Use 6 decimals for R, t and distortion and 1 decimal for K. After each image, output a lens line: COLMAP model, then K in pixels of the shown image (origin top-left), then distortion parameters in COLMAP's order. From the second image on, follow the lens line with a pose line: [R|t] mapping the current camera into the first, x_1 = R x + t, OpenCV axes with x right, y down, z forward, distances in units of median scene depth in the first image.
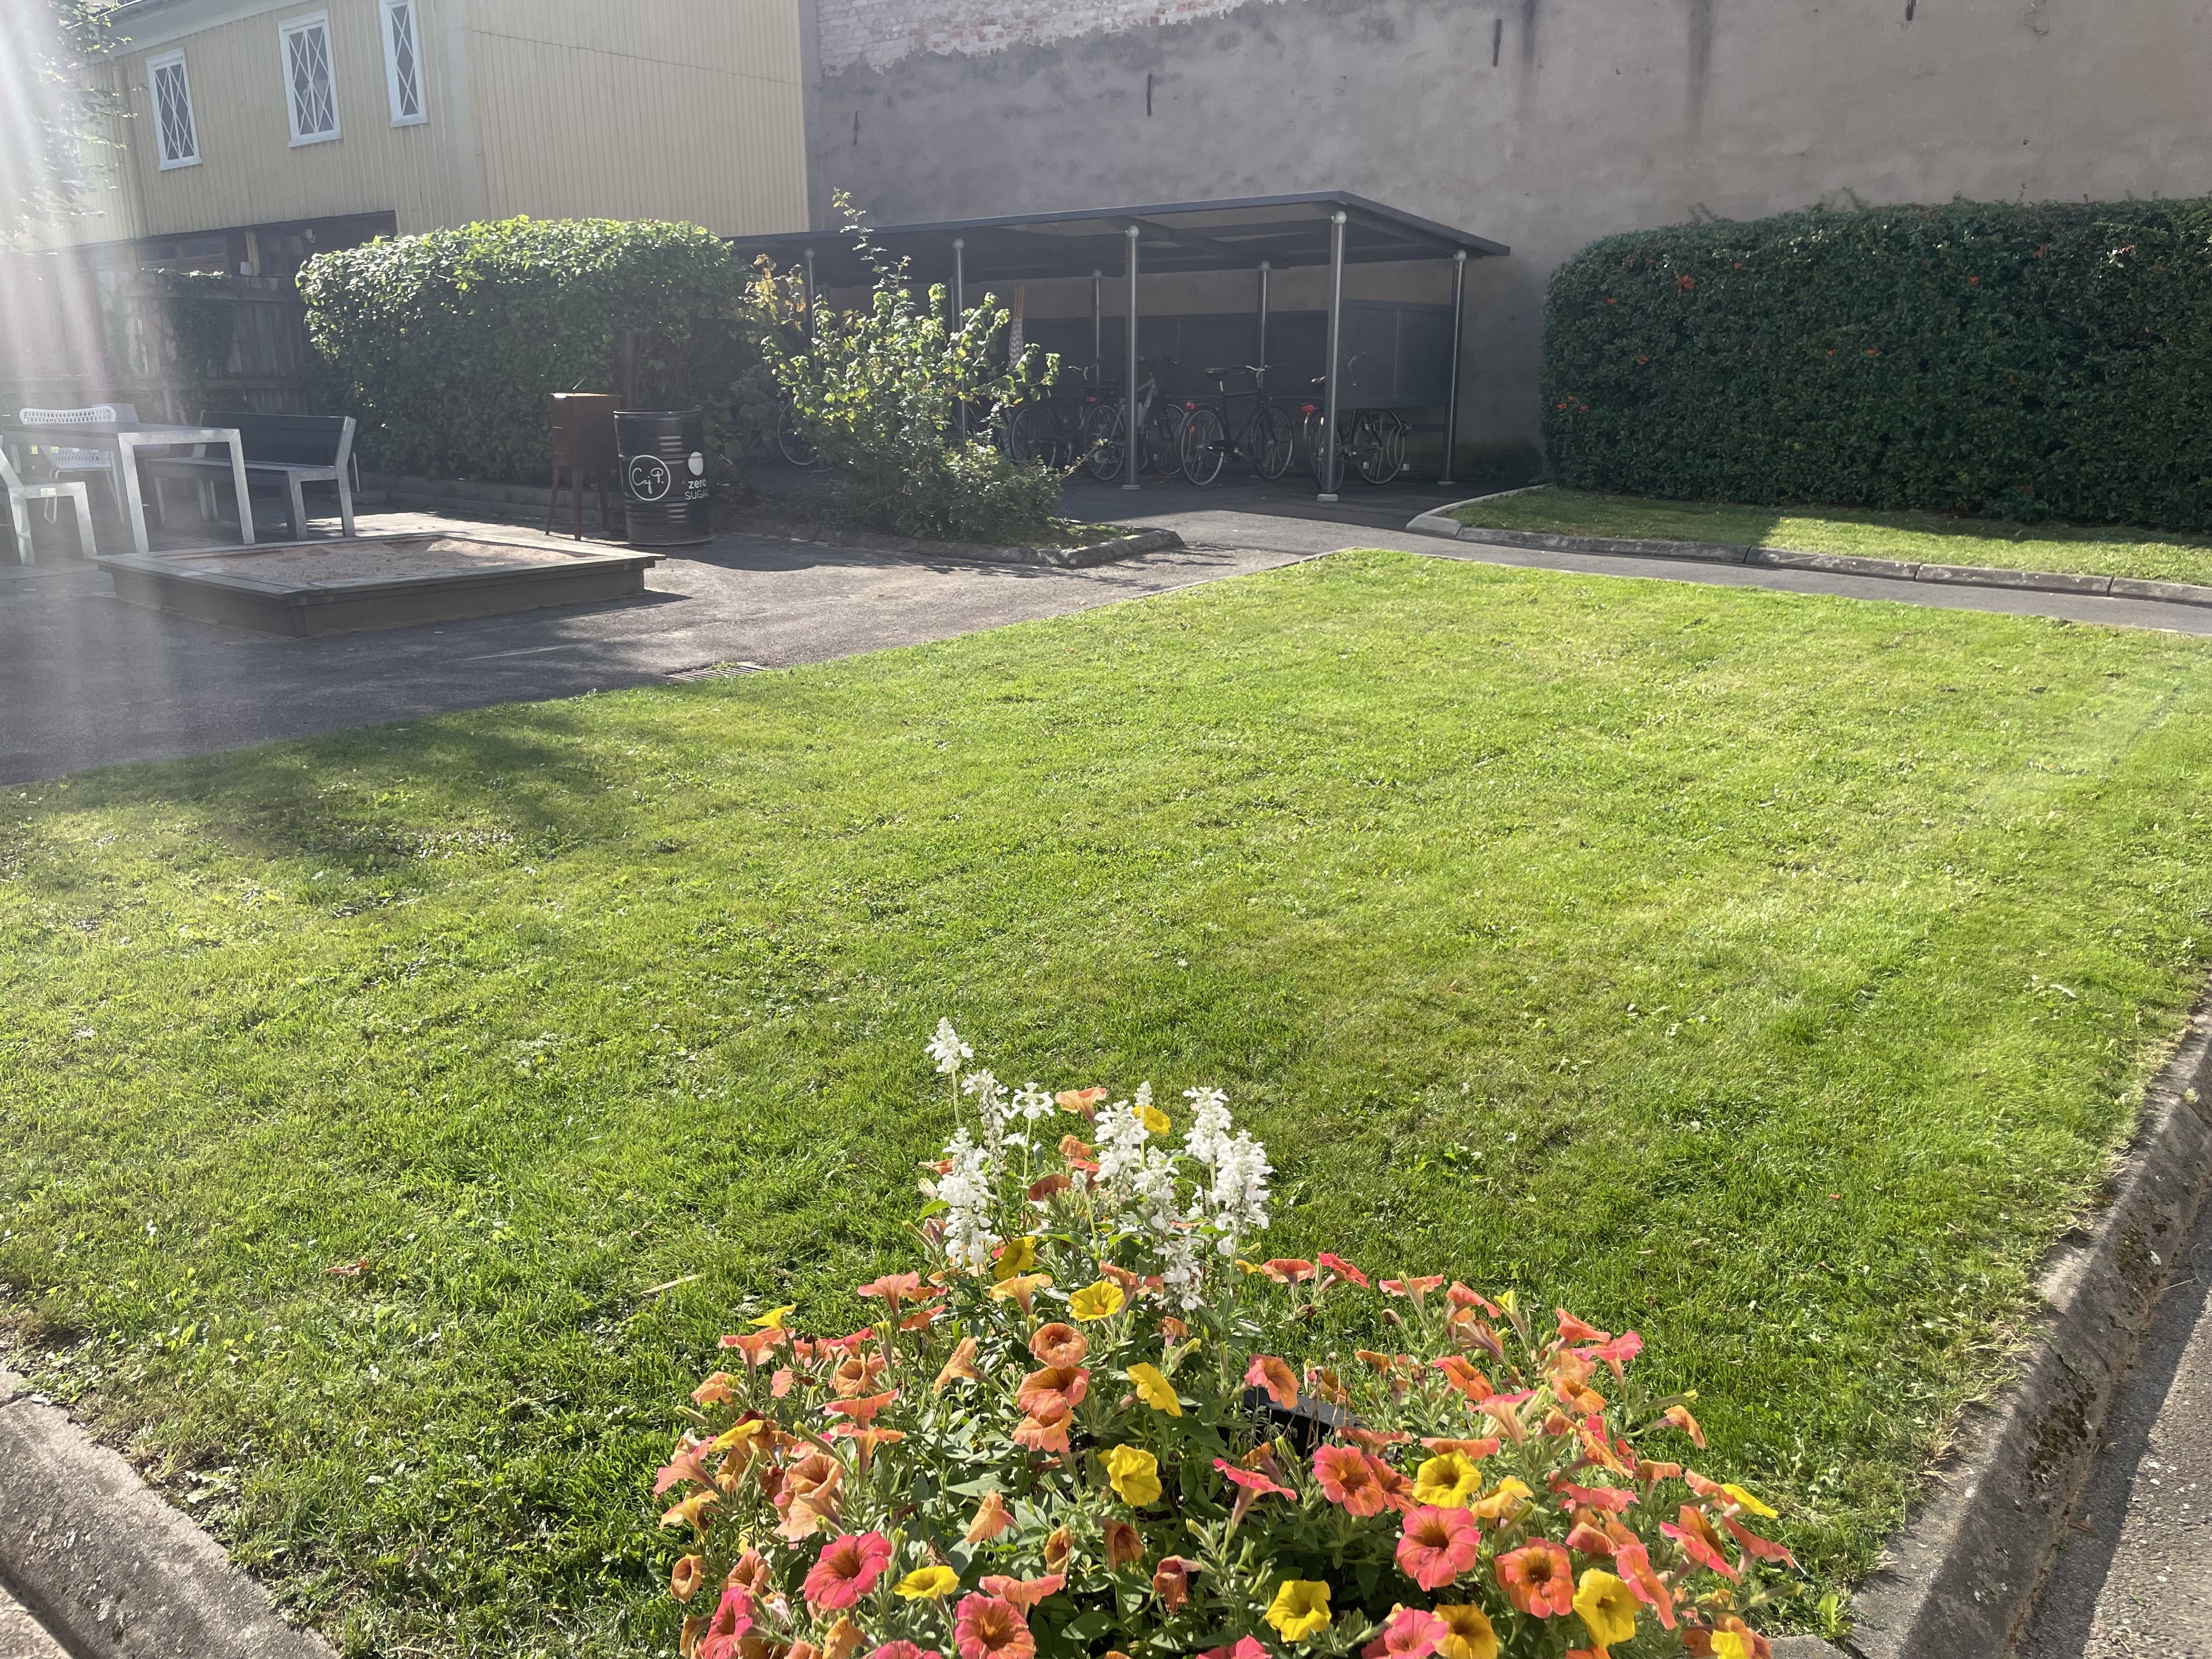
lens RADIAL K [[1673.1, 0, 1102.9], [0, 1673.1, 842.4], [0, 0, 1]] dist [0.007514, -0.009649]
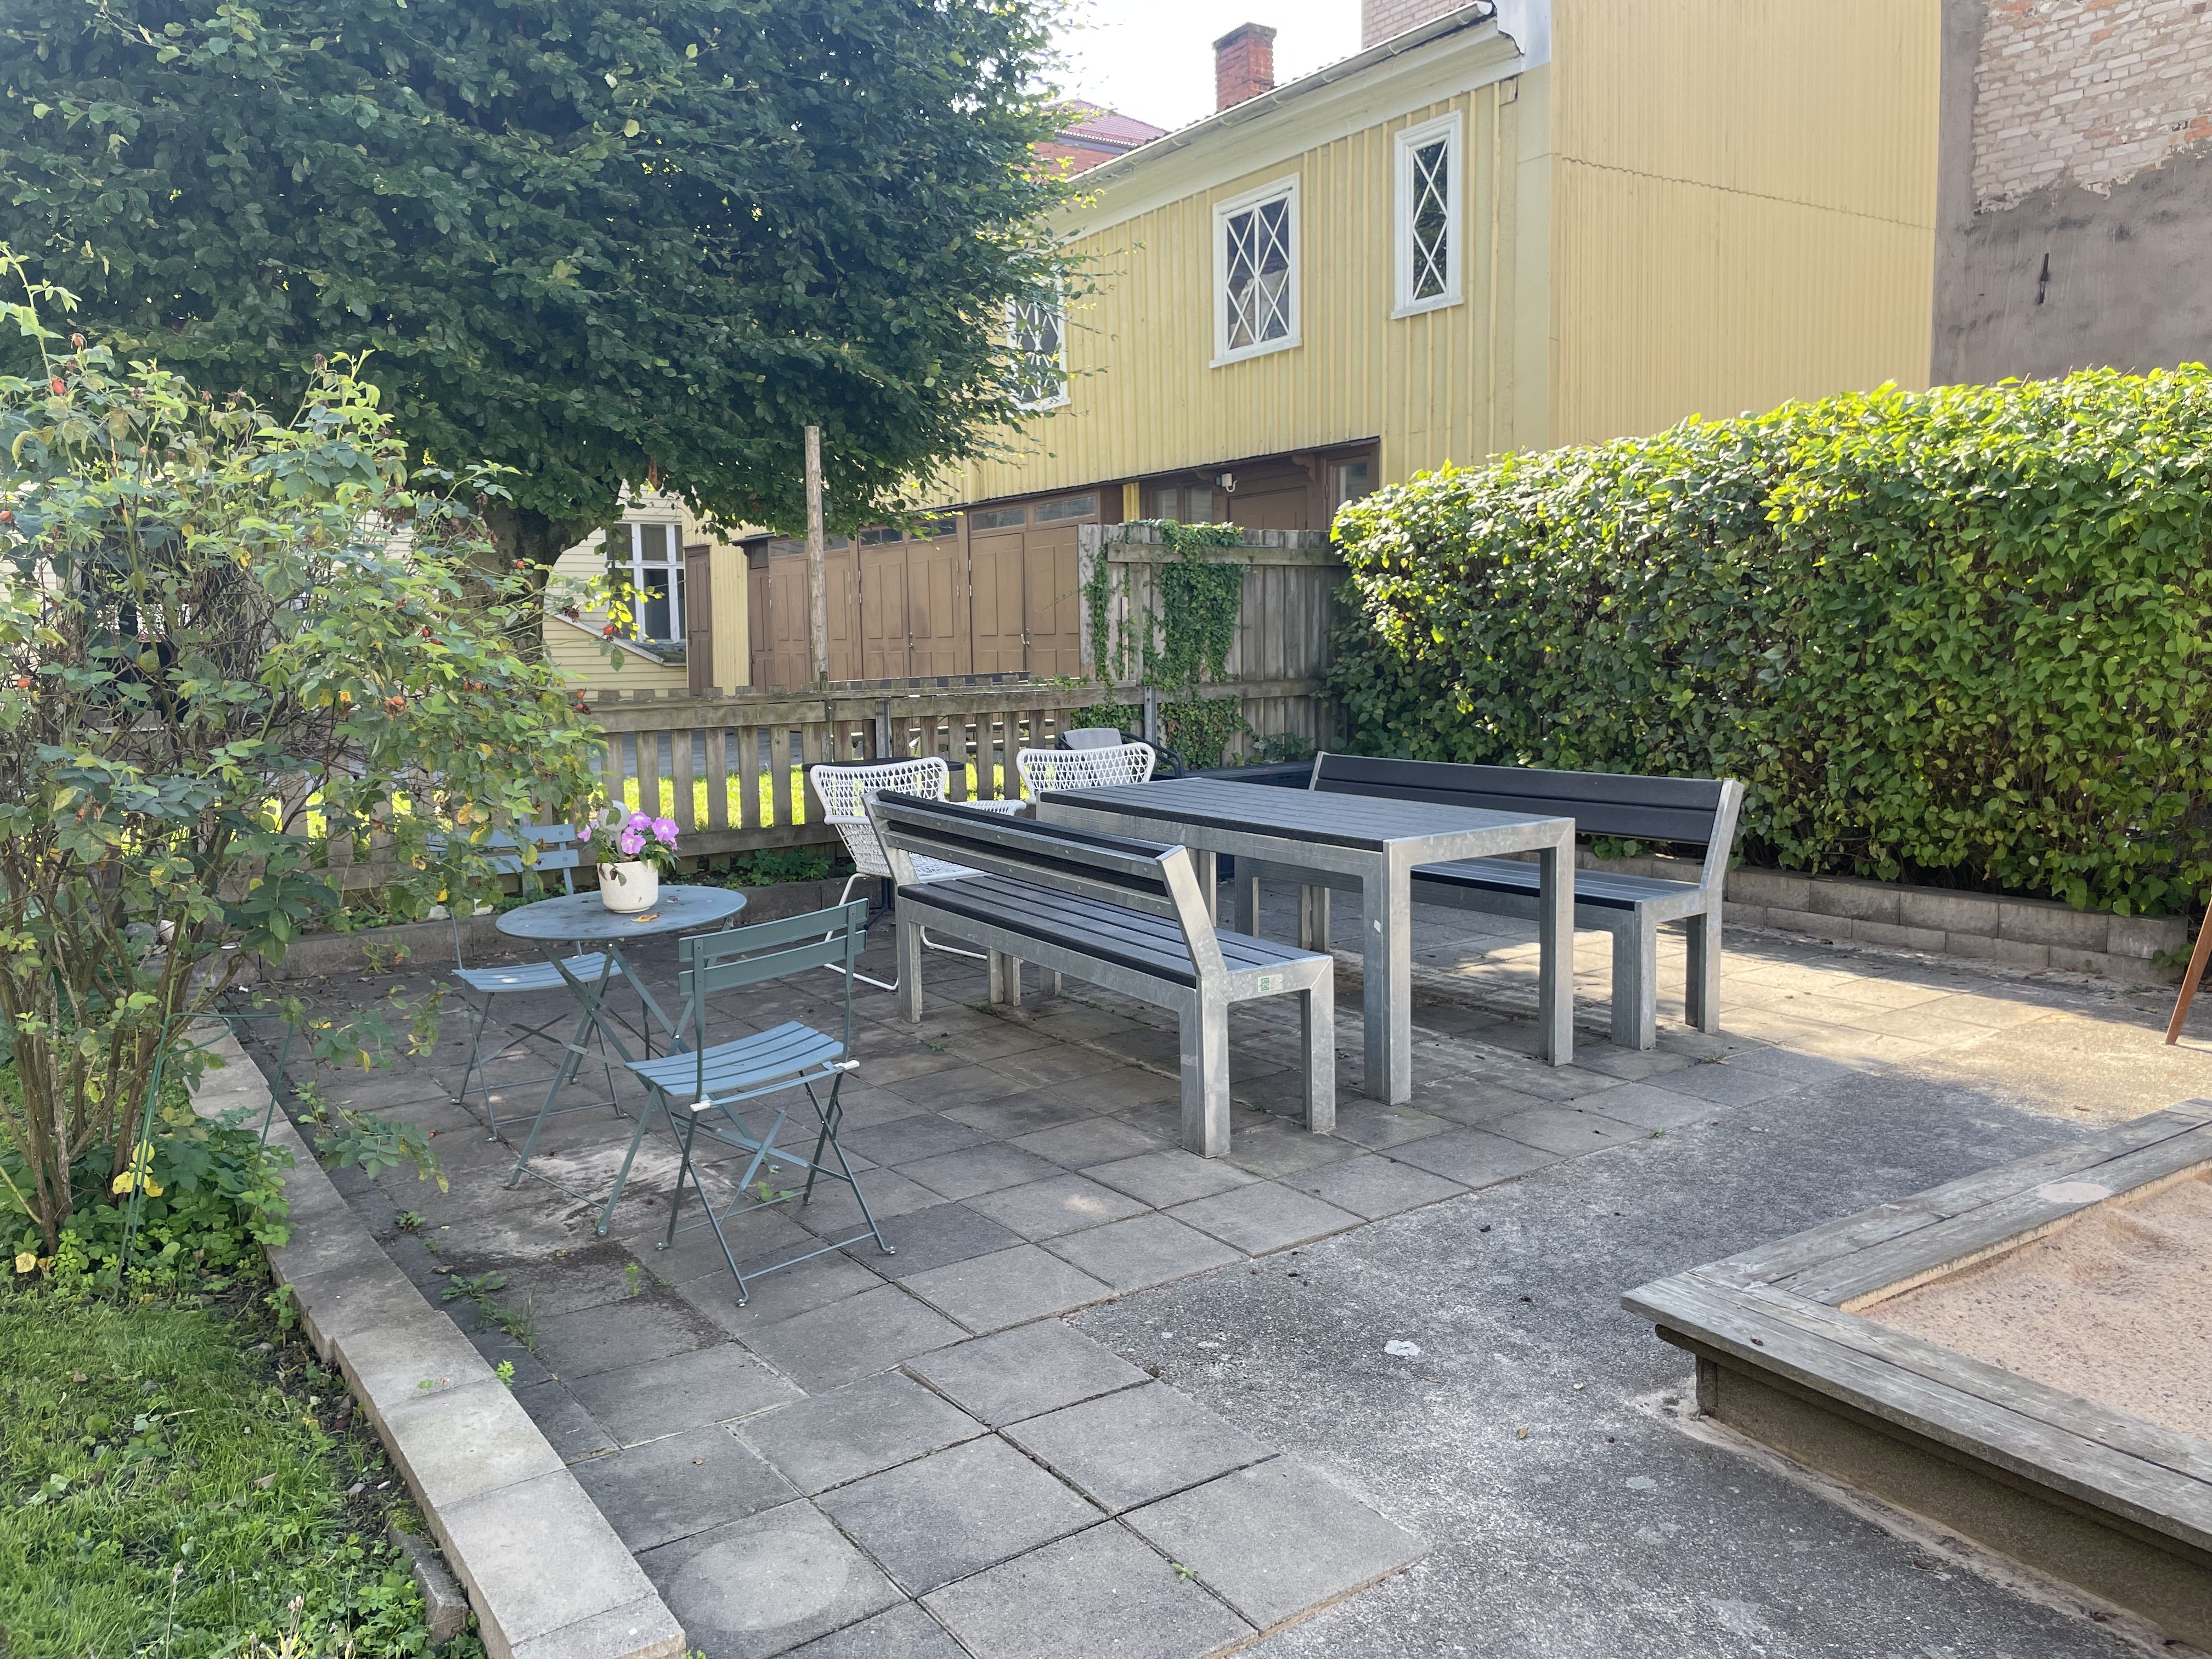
lens RADIAL K [[1673.1, 0, 1109.3], [0, 1673.1, 822.6], [0, 0, 1]] dist [0.007514, -0.009649]
pose [[0.956320, 0.005558, -0.292269, -0.322864], [-0.053276, 0.986388, -0.155566, -0.107438], [0.287426, 0.164342, 0.943599, 0.342950]]
